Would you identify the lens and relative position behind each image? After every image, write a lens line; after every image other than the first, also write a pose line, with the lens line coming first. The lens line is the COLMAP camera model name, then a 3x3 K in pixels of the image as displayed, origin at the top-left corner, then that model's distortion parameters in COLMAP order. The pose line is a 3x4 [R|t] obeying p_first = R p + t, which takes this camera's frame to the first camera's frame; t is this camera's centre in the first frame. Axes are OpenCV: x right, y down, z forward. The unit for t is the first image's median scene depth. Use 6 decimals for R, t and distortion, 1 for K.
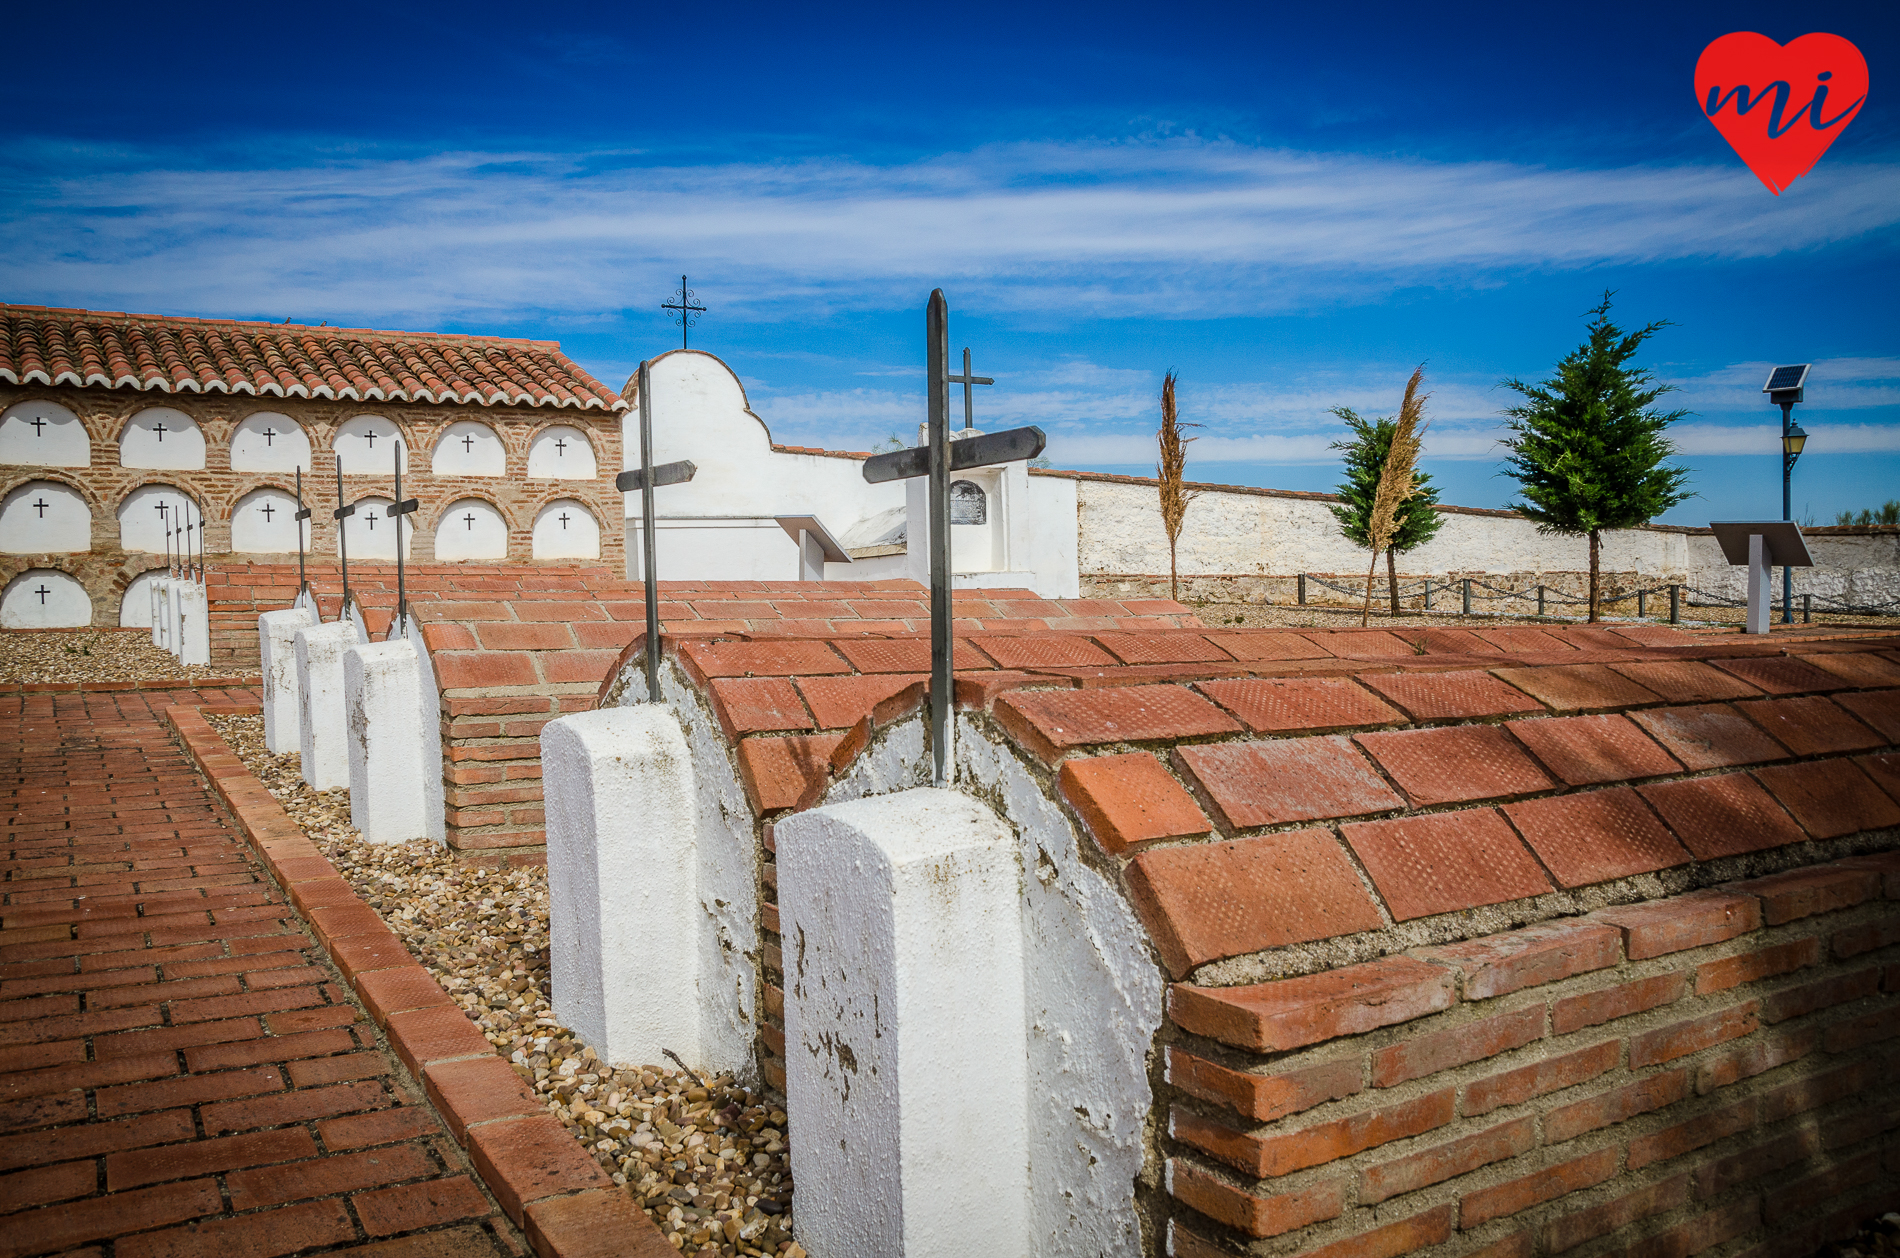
lens RADIAL K [[1506.0, 0, 951.7], [0, 1506.0, 642.0], [0, 0, 1]] dist [-0.153730, 0.170968]
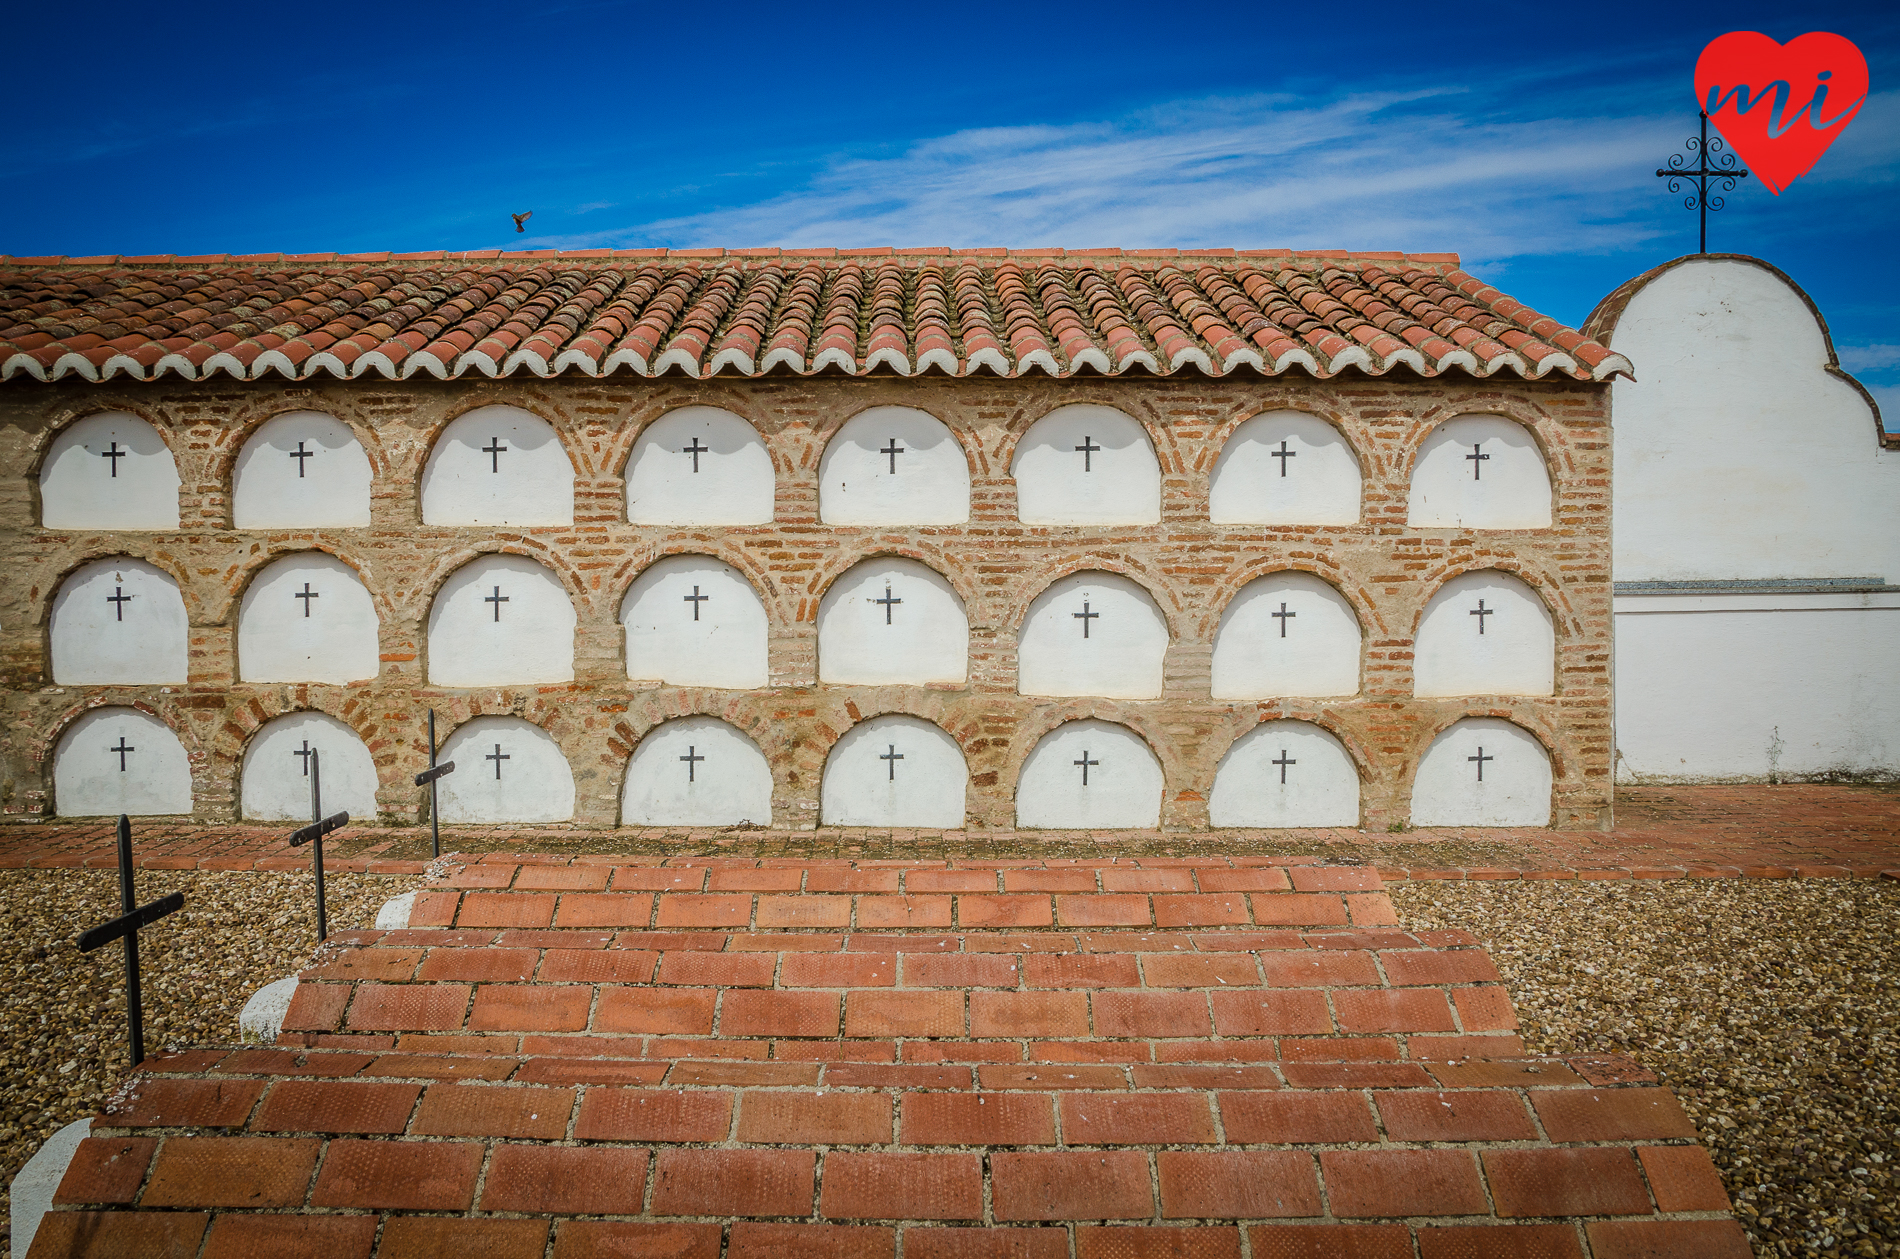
lens RADIAL K [[1506.0, 0, 951.7], [0, 1506.0, 642.5], [0, 0, 1]] dist [-0.153730, 0.170968]
pose [[0.856148, 0.037127, -0.515394, -0.173004], [-0.026998, 0.999267, 0.027136, -0.087203], [0.516024, -0.009318, 0.856523, 0.547653]]
